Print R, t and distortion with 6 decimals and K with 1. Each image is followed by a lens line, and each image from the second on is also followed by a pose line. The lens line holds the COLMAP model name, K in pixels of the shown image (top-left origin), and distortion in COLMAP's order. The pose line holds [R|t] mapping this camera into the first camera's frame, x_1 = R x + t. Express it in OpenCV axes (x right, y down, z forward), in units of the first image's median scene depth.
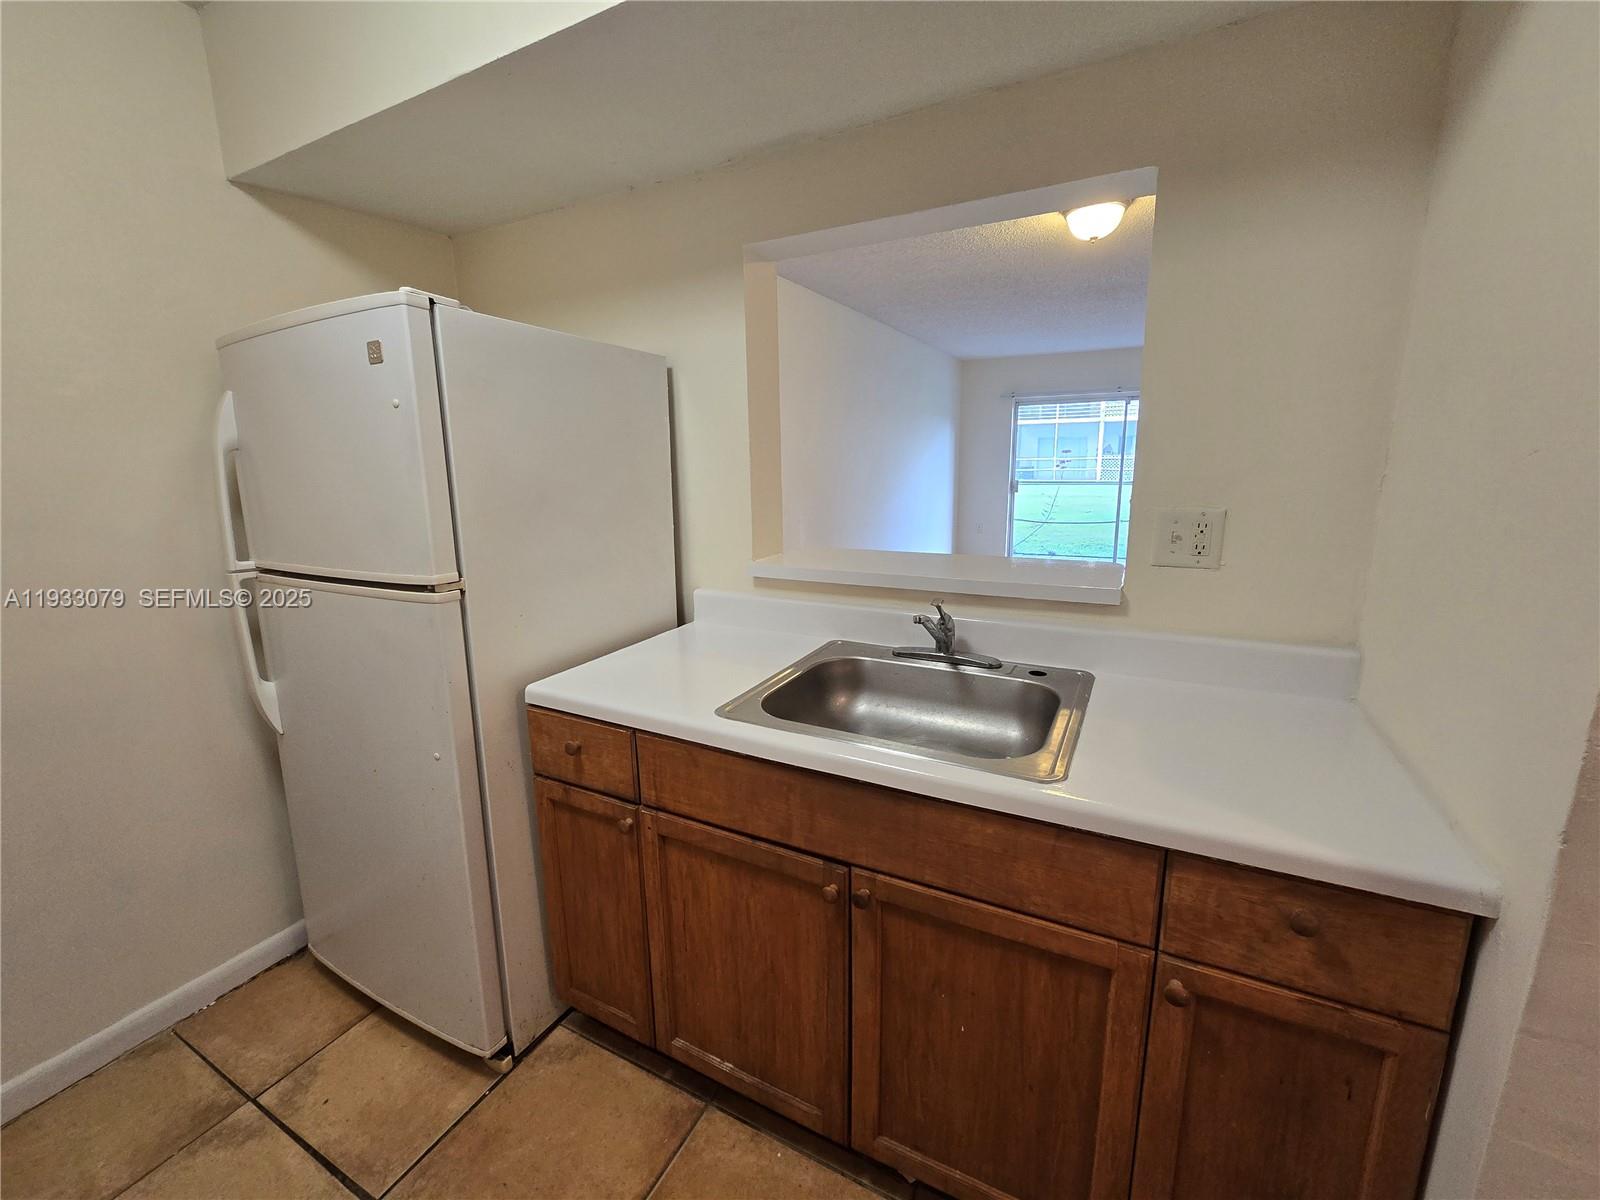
lens RADIAL K [[655.3, 0, 795.0], [0, 655.3, 589.1], [0, 0, 1]] dist [-0.004170, -0.000139]
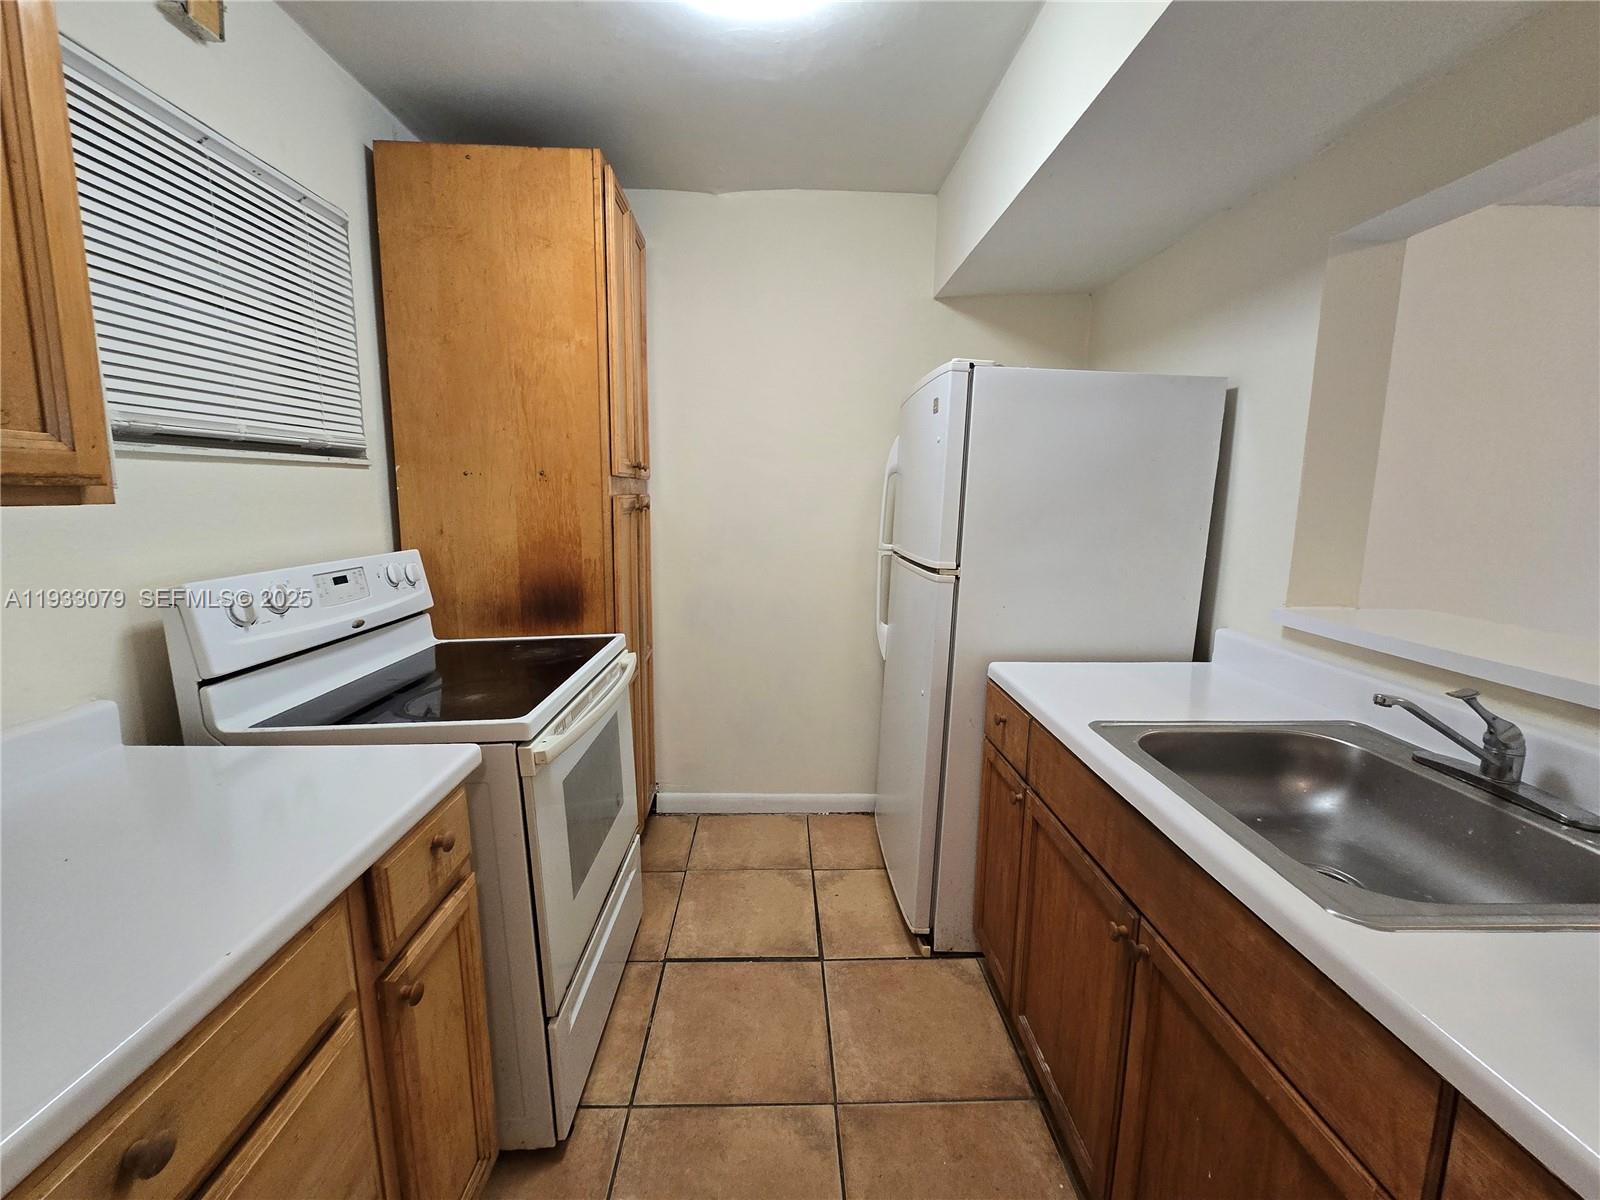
lens RADIAL K [[655.3, 0, 795.0], [0, 655.3, 589.1], [0, 0, 1]] dist [-0.004170, -0.000139]
pose [[0.491767, 0.154055, -0.856991, 0.439710], [-0.194440, 0.978800, 0.064376, 0.004756], [0.848739, 0.134975, 0.511295, 0.036788]]
